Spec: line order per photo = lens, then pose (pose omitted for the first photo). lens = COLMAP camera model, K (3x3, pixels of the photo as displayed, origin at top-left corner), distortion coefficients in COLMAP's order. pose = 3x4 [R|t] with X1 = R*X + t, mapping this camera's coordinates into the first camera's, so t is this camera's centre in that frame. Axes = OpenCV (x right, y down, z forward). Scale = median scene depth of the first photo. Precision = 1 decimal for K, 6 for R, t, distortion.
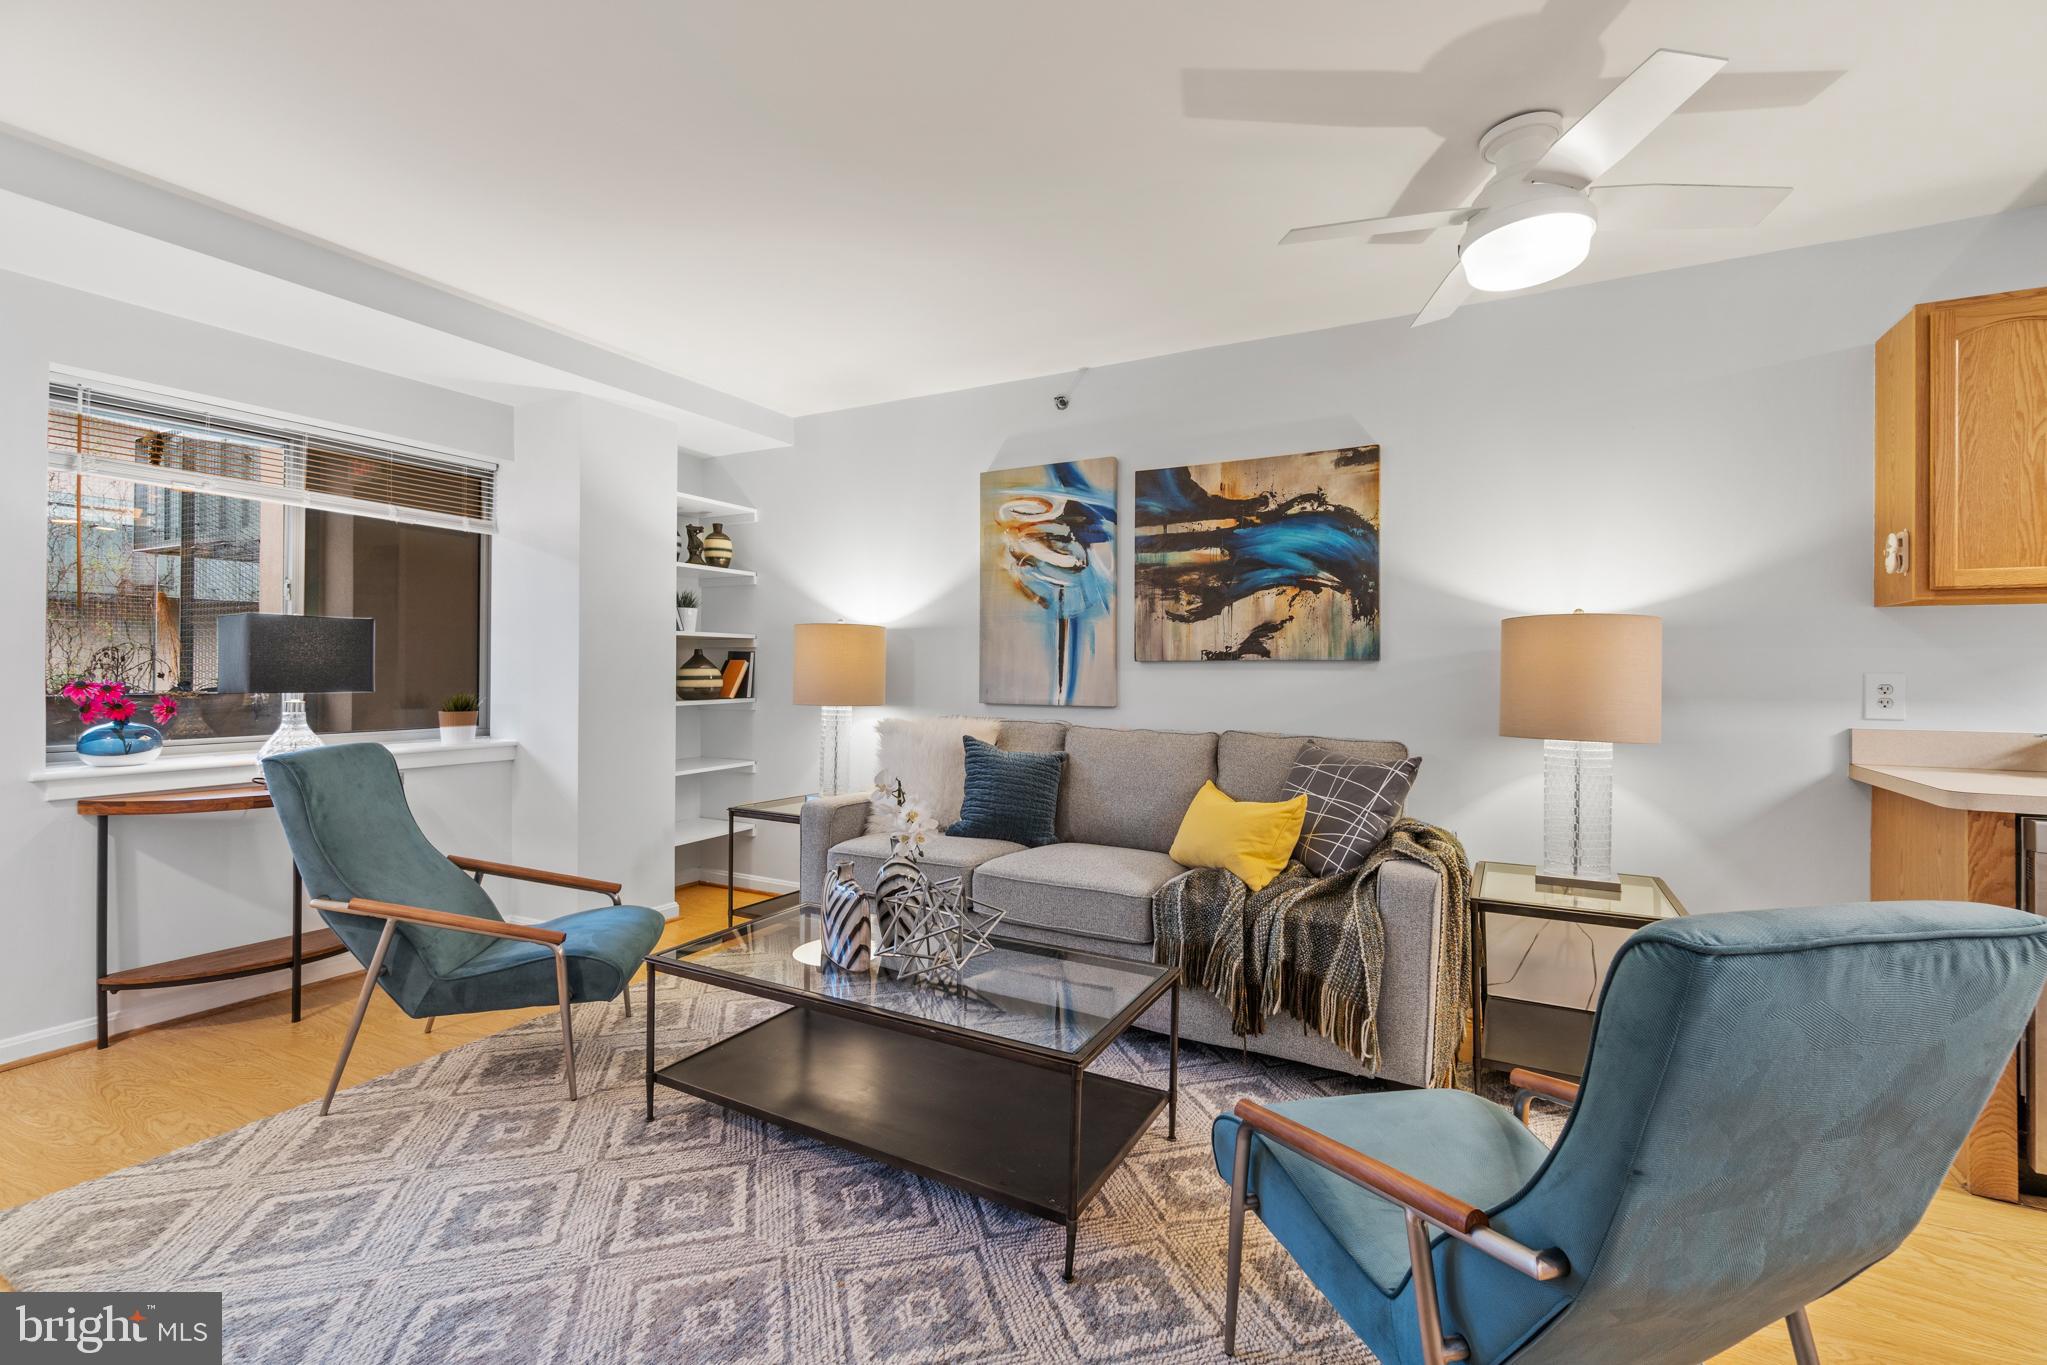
lens RADIAL K [[882.4, 0, 1019.8], [0, 882.4, 668.4], [0, 0, 1]] dist [-0.001573, -0.000269]
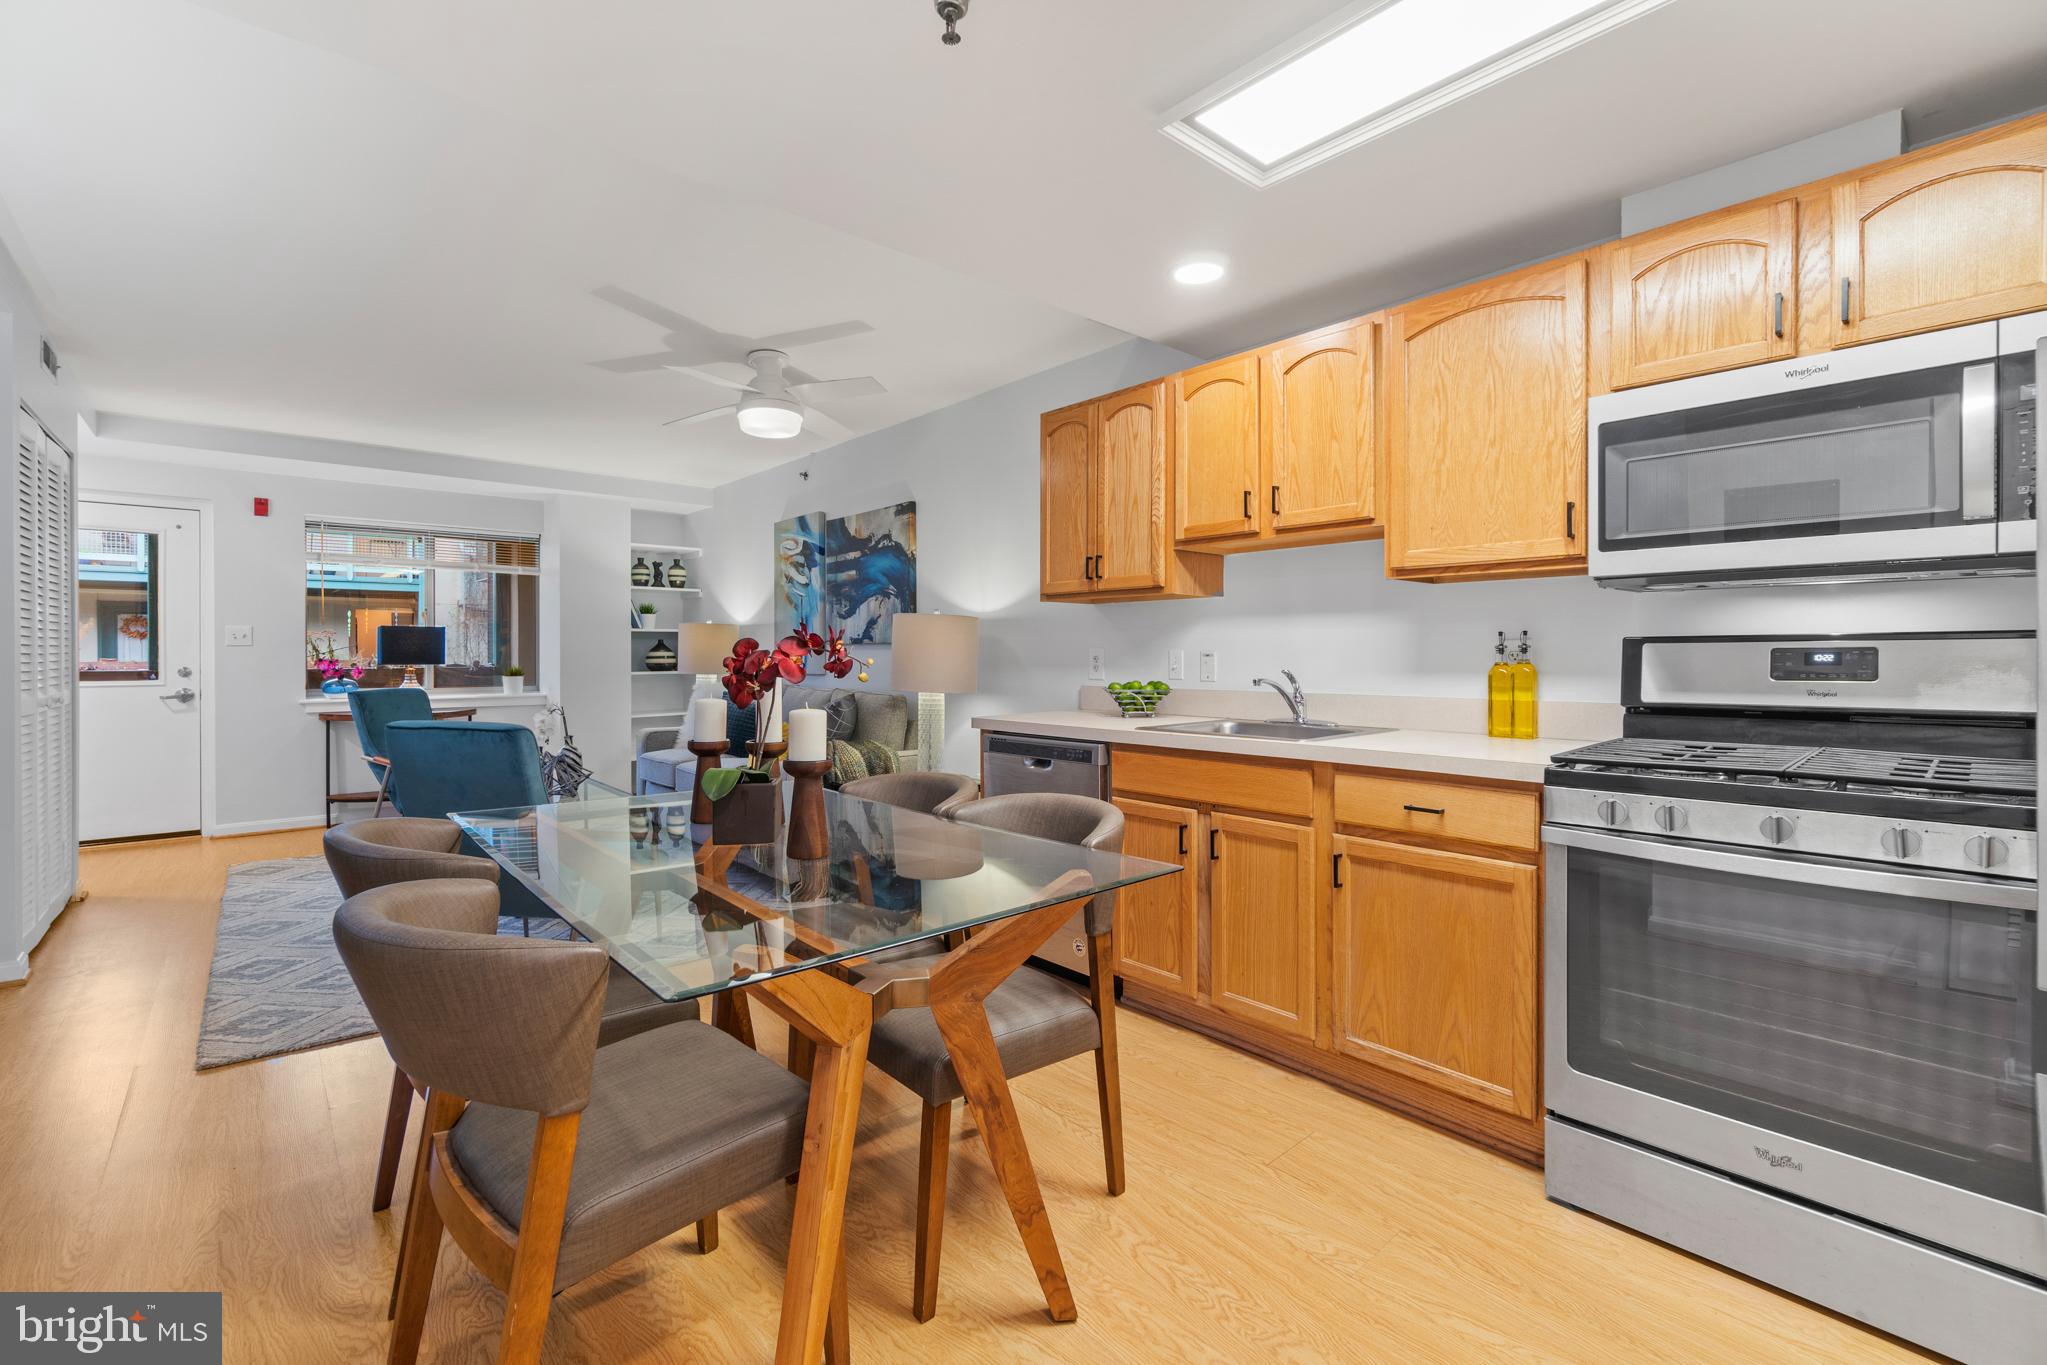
lens RADIAL K [[871.5, 0, 1011.9], [0, 871.5, 659.8], [0, 0, 1]] dist [-0.000673, -0.000123]
pose [[0.935628, -0.003597, -0.352968, 1.038047], [0.006708, 0.999949, 0.007589, 0.009421], [0.352923, -0.009469, 0.935604, -0.329046]]
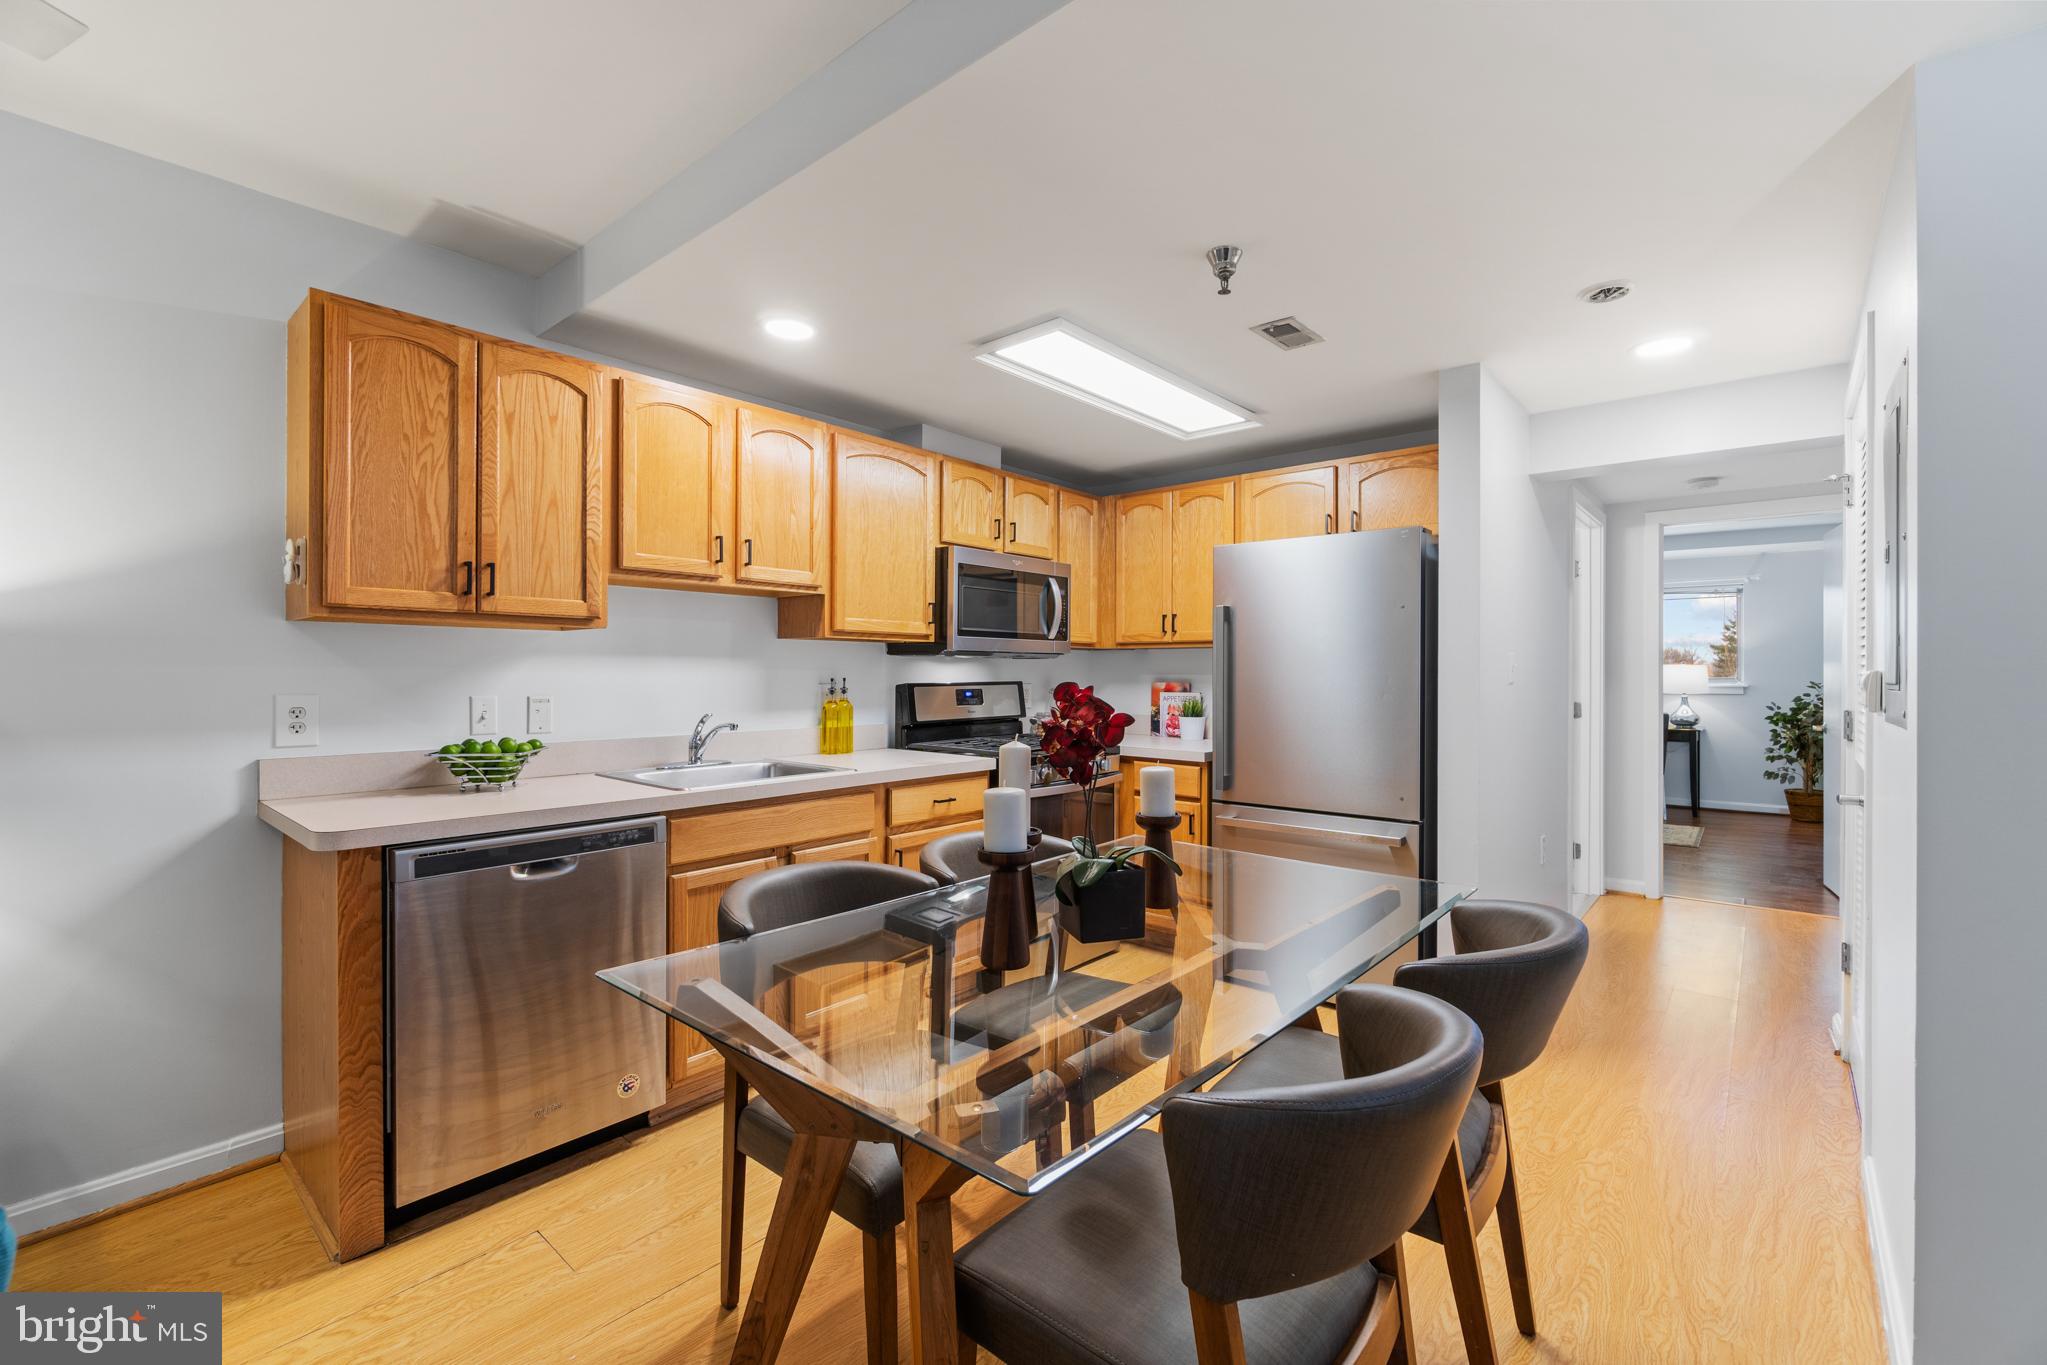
lens RADIAL K [[866.7, 0, 1020.1], [0, 866.7, 672.9], [0, 0, 1]] dist [0.000606, 0.000271]
pose [[0.225516, -0.005598, 0.974223, 0.217868], [-0.005882, 0.999957, 0.007108, -0.020780], [-0.974222, -0.007333, 0.225473, 0.063002]]
